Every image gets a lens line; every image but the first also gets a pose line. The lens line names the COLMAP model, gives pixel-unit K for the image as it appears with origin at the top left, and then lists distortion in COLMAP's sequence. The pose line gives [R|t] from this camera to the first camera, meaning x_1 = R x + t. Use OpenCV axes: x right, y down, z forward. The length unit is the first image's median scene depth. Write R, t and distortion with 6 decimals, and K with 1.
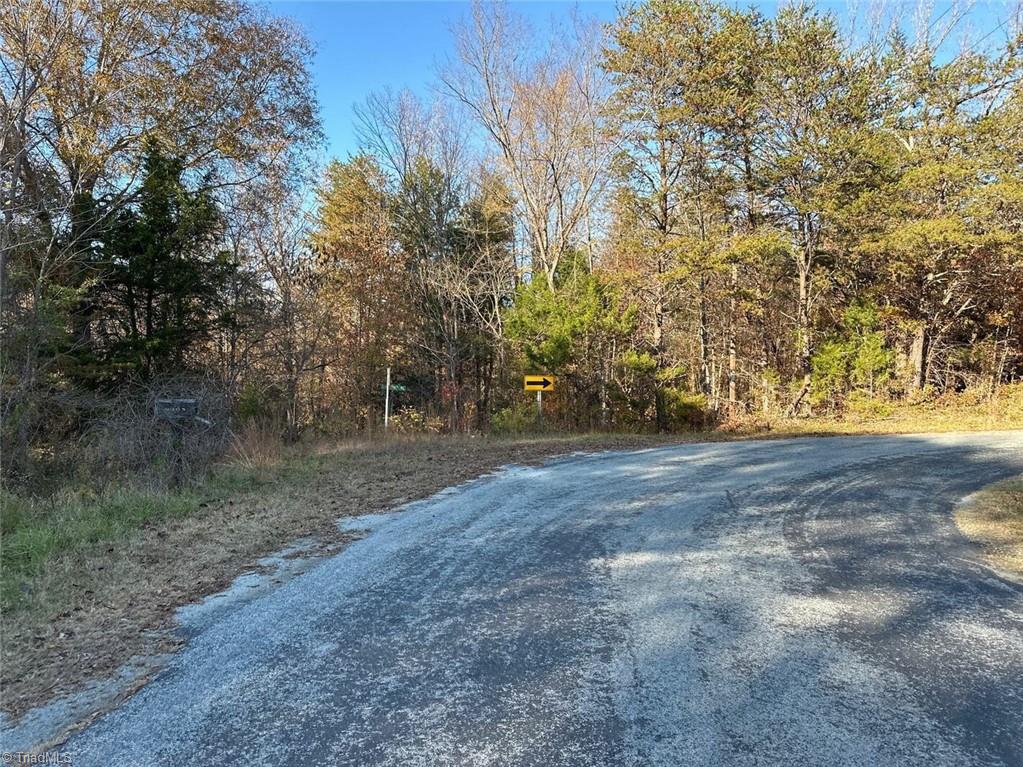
lens RADIAL K [[725.5, 0, 513.8], [0, 725.5, 380.4], [0, 0, 1]] dist [0.094538, -0.102542]
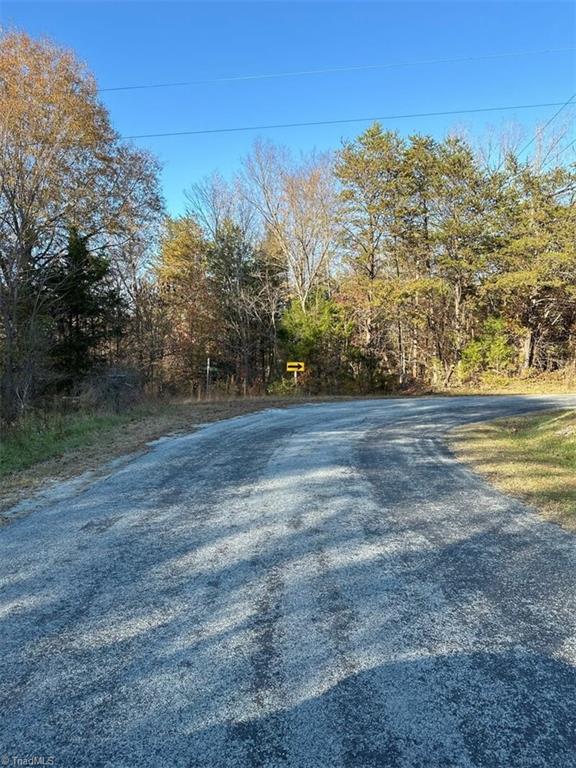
lens RADIAL K [[544.6, 0, 290.8], [0, 544.6, 382.4], [0, 0, 1]] dist [0.094538, -0.102542]
pose [[0.999917, 0.000342, -0.012861, 0.036890], [0.000121, 0.999350, 0.036050, -0.004683], [0.012864, -0.036049, 0.999267, -0.262946]]
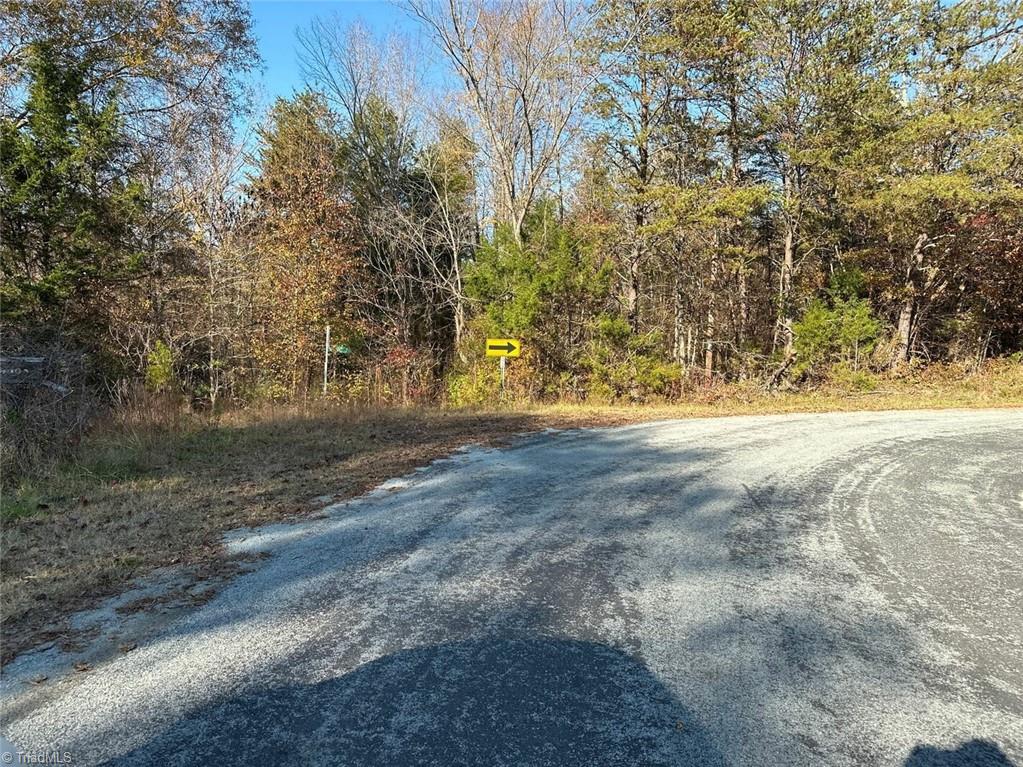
lens RADIAL K [[725.5, 0, 511.5], [0, 725.5, 384.0], [0, 0, 1]] dist [0.094538, -0.102542]
pose [[0.998251, 0.016566, 0.056755, -0.003713], [-0.019503, 0.998478, 0.051593, 0.001926], [-0.055814, -0.052609, 0.997054, 0.097543]]
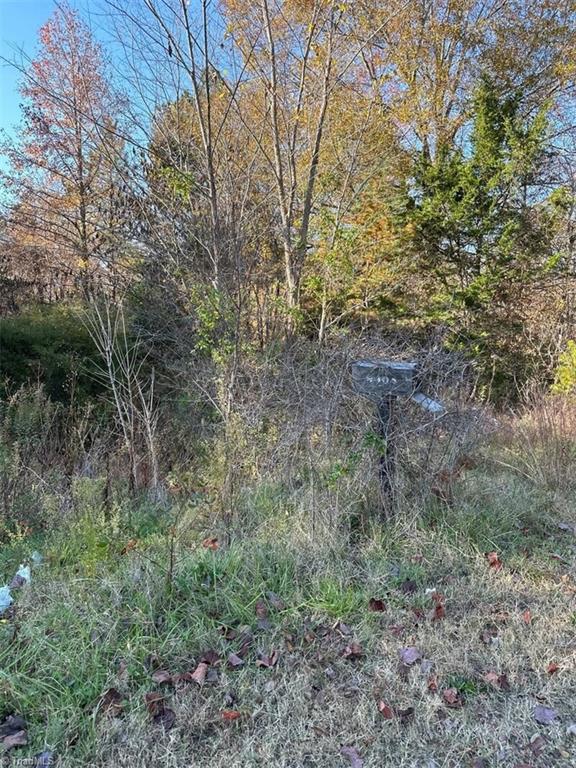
lens RADIAL K [[534.2, 0, 282.9], [0, 534.2, 384.1], [0, 0, 1]] dist [0.032918, -0.035399]
pose [[0.646686, 0.081932, -0.758343, -0.088907], [-0.020291, 0.995710, 0.090274, 0.003681], [0.762486, -0.042991, 0.645575, 0.286510]]
